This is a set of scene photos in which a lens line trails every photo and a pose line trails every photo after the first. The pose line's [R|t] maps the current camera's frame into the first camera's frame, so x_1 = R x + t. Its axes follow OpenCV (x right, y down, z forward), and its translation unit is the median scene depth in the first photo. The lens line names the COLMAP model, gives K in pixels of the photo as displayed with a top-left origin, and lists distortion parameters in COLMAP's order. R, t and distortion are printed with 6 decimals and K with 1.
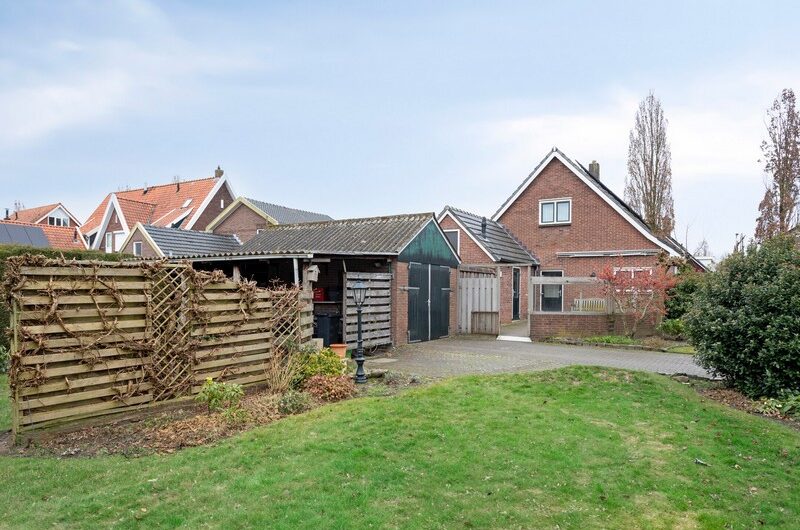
lens RADIAL K [[500.8, 0, 405.6], [0, 500.8, 298.5], [0, 0, 1]] dist [-0.001886, 0.004345]
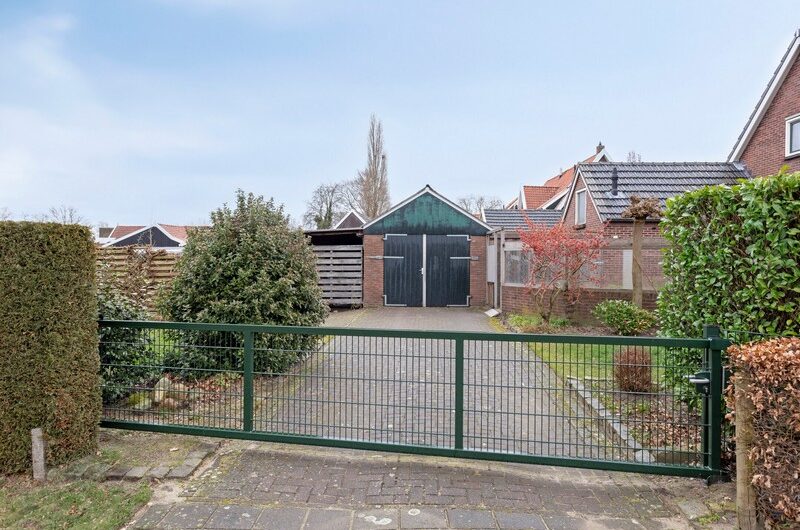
lens RADIAL K [[500.8, 0, 401.8], [0, 500.8, 264.7], [0, 0, 1]] dist [-0.001886, 0.004345]
pose [[0.512196, 0.000648, -0.858868, 0.581081], [-0.014664, 0.999861, -0.007991, 0.002656], [0.858743, 0.016687, 0.512134, 0.261165]]
